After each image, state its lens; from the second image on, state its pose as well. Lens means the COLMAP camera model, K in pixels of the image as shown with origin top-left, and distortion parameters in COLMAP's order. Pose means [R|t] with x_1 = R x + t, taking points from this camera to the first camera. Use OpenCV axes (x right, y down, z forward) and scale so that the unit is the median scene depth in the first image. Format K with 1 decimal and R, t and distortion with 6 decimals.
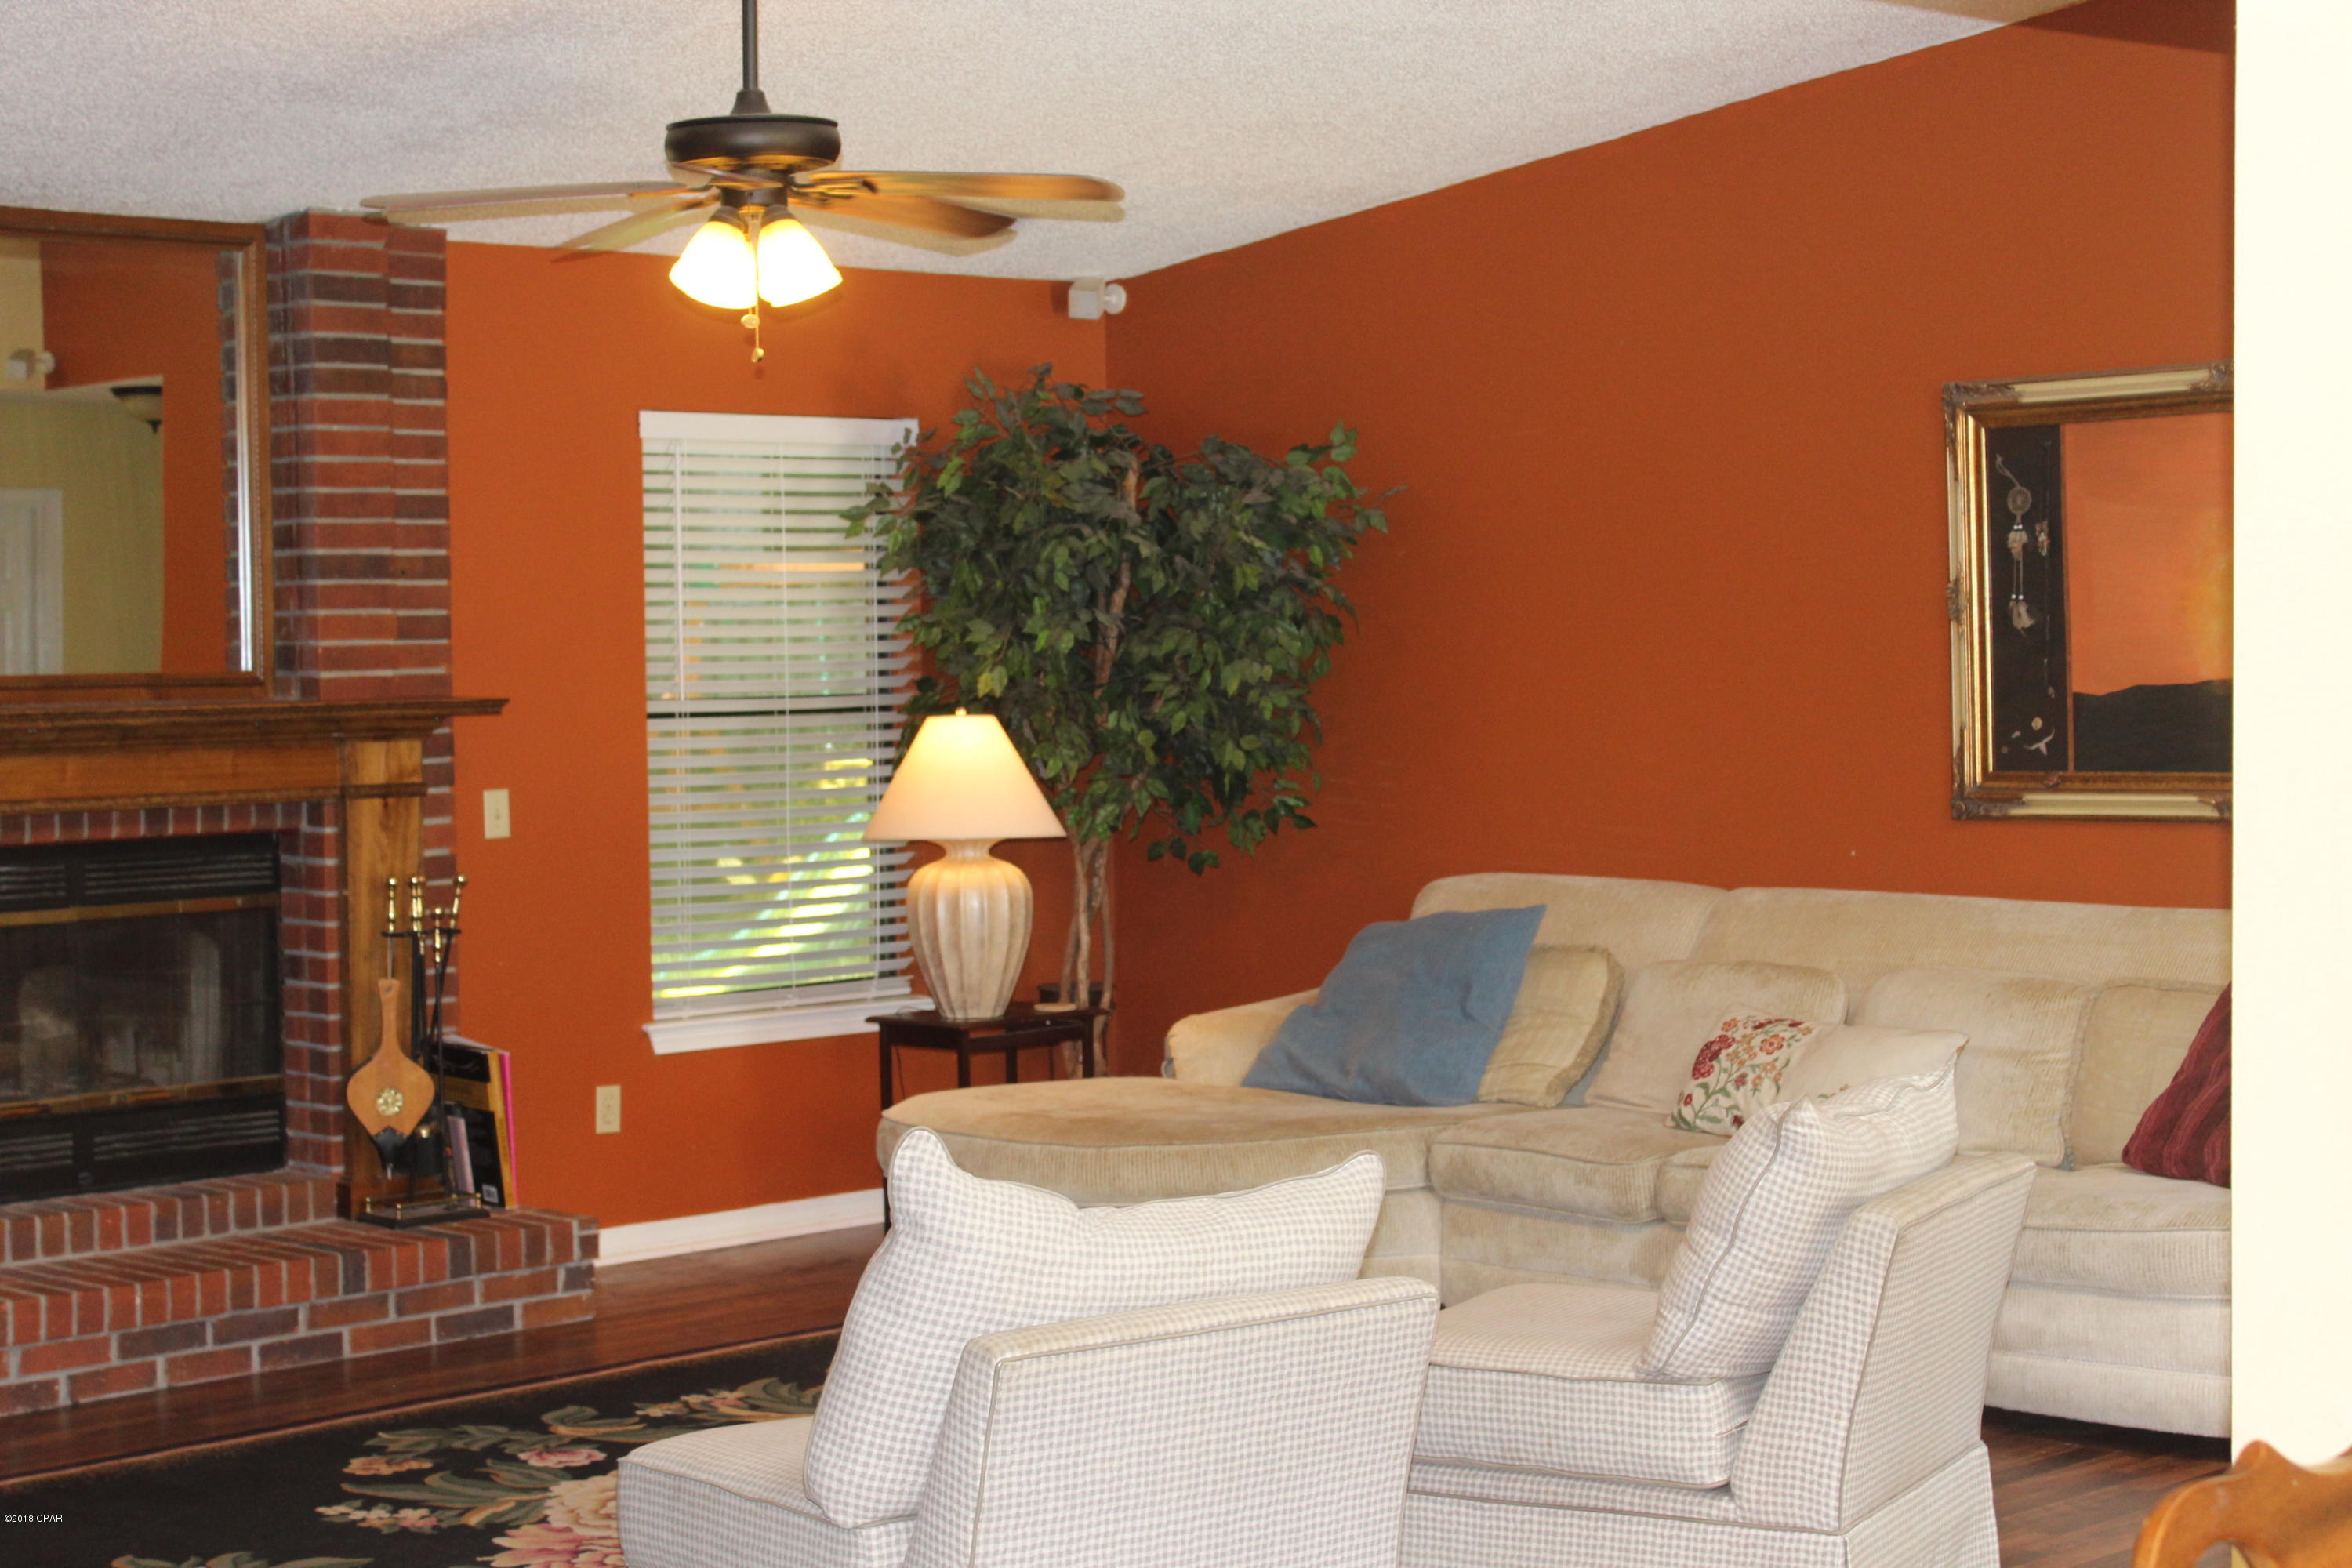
lens RADIAL K [[4110.6, 0, 1176.0], [0, 4110.6, 784.0], [0, 0, 1]] dist [-0.028746, -0.176689]
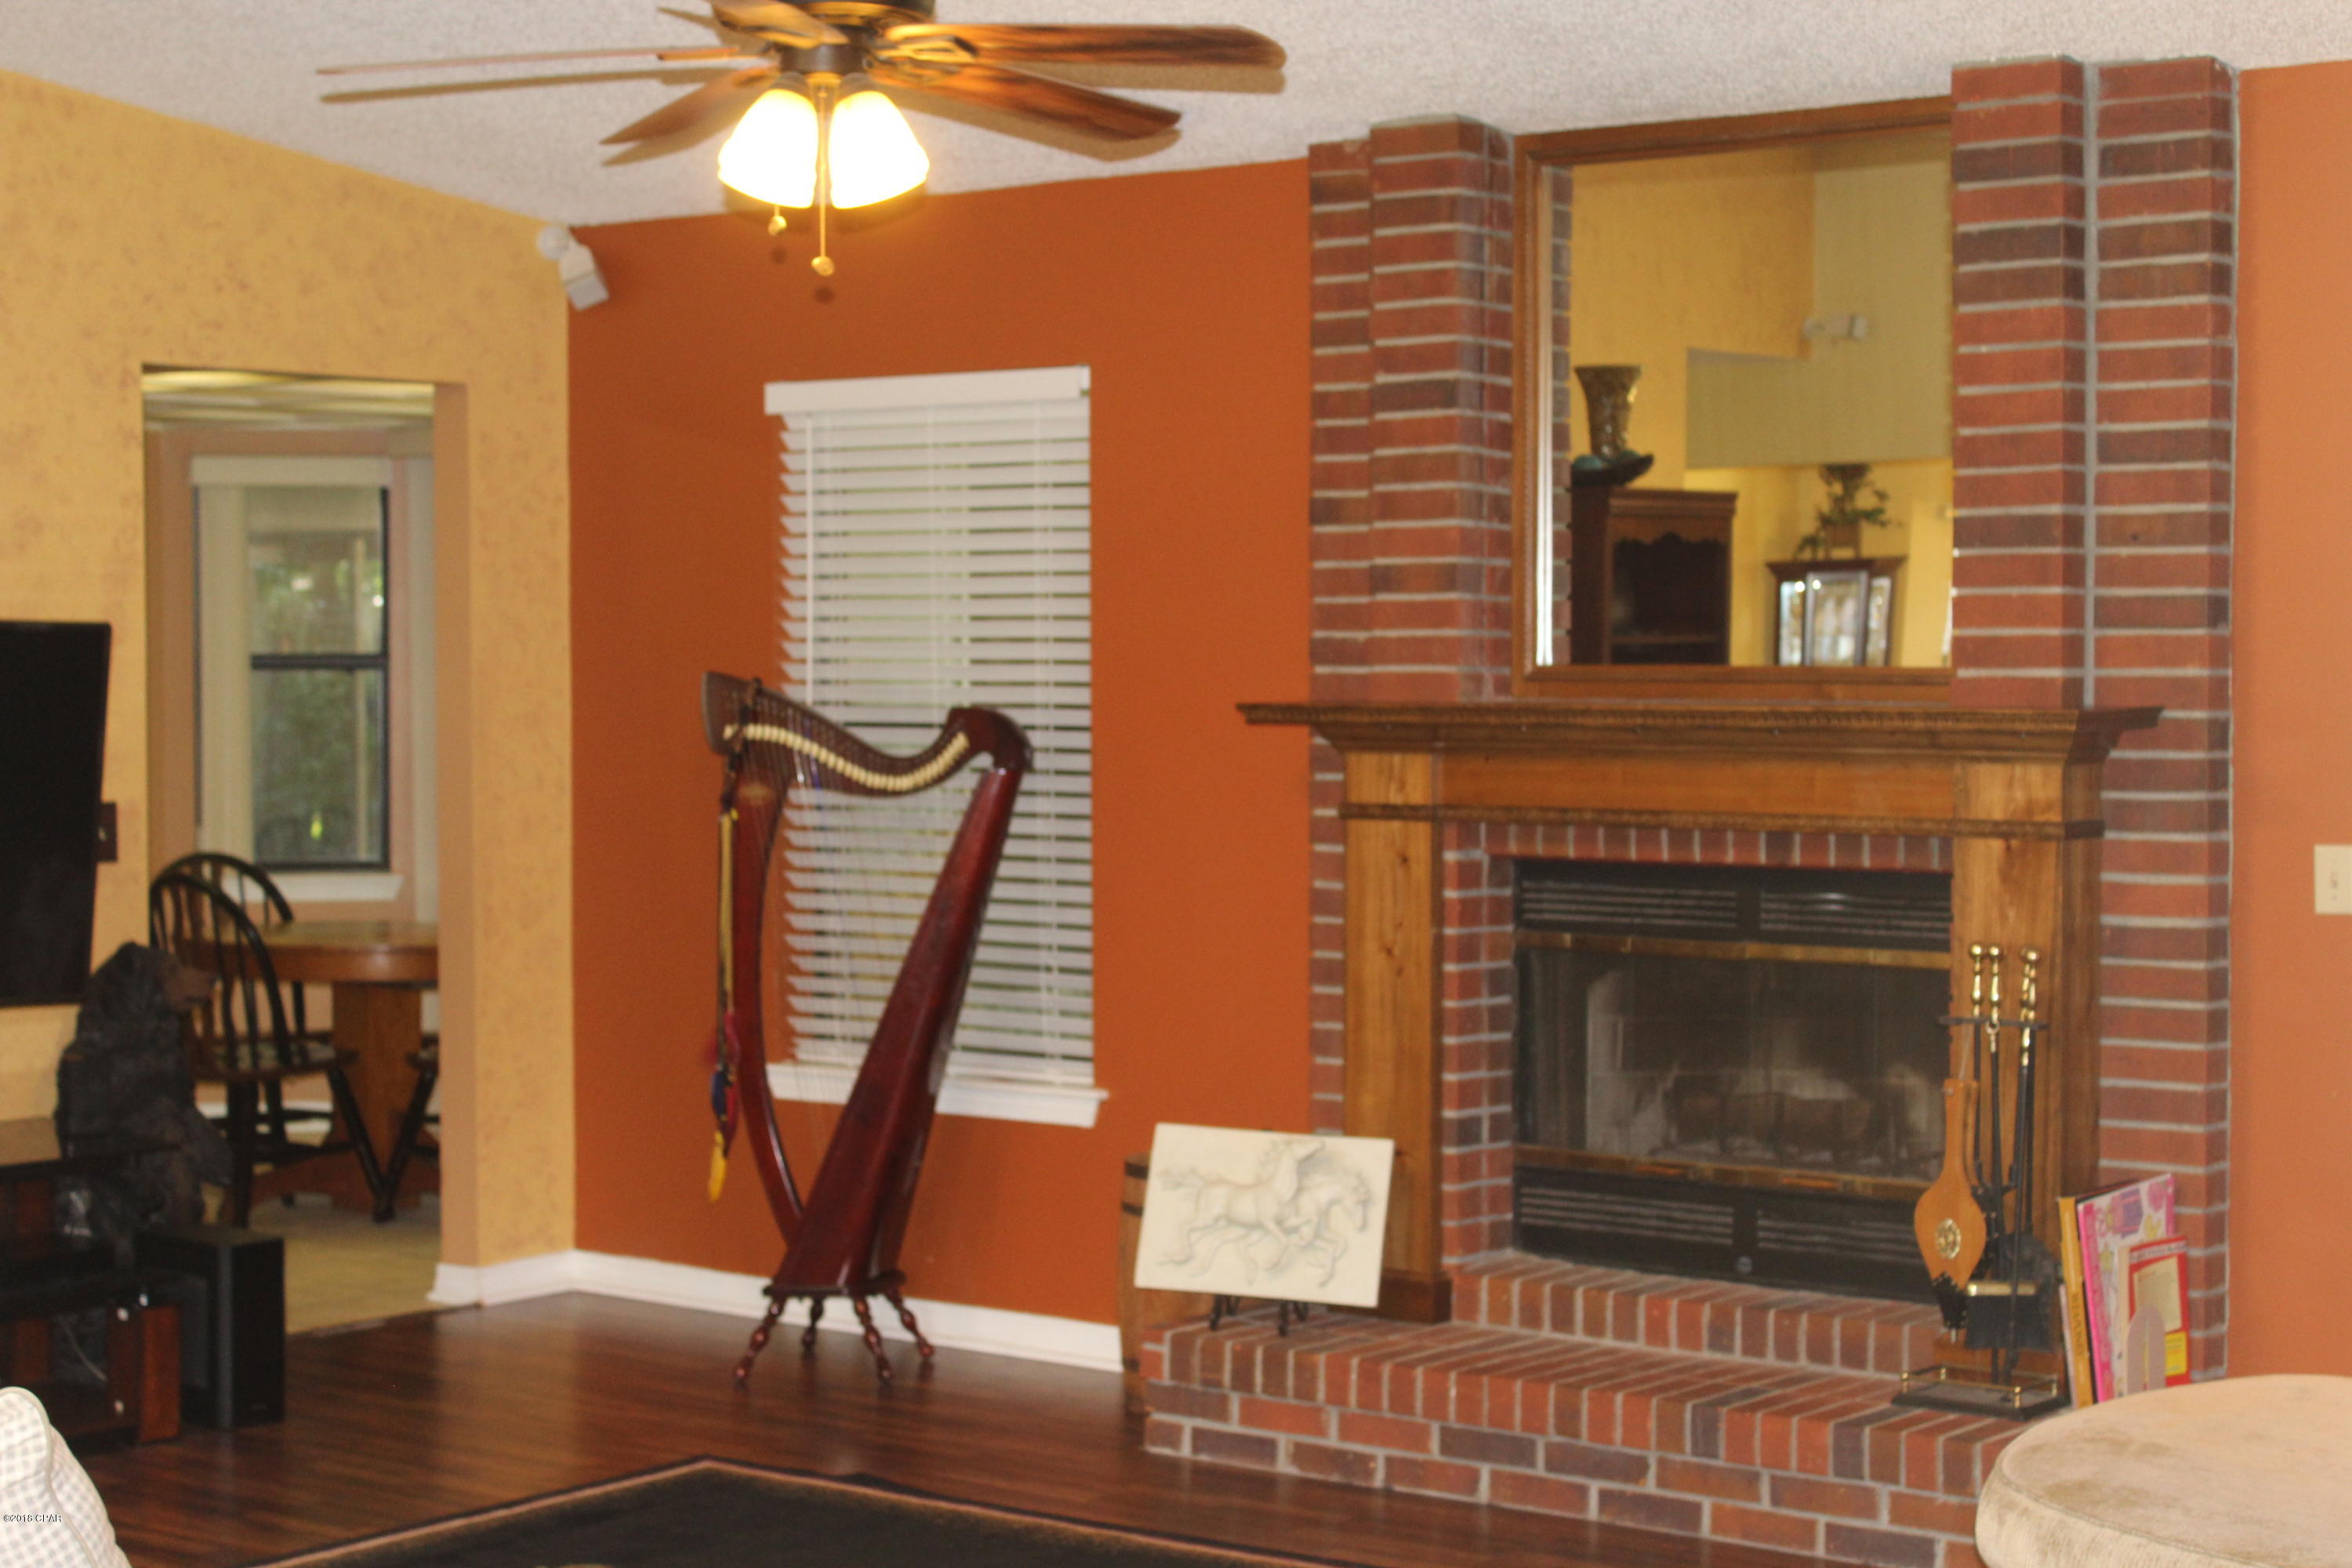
lens RADIAL K [[4110.6, 0, 1176.0], [0, 4110.6, 784.0], [0, 0, 1]] dist [-0.028746, -0.176689]
pose [[0.076299, 0.049164, -0.995872, 0.561196], [-0.037290, 0.998226, 0.046423, -0.037162], [0.996387, 0.033594, 0.077997, 0.819499]]
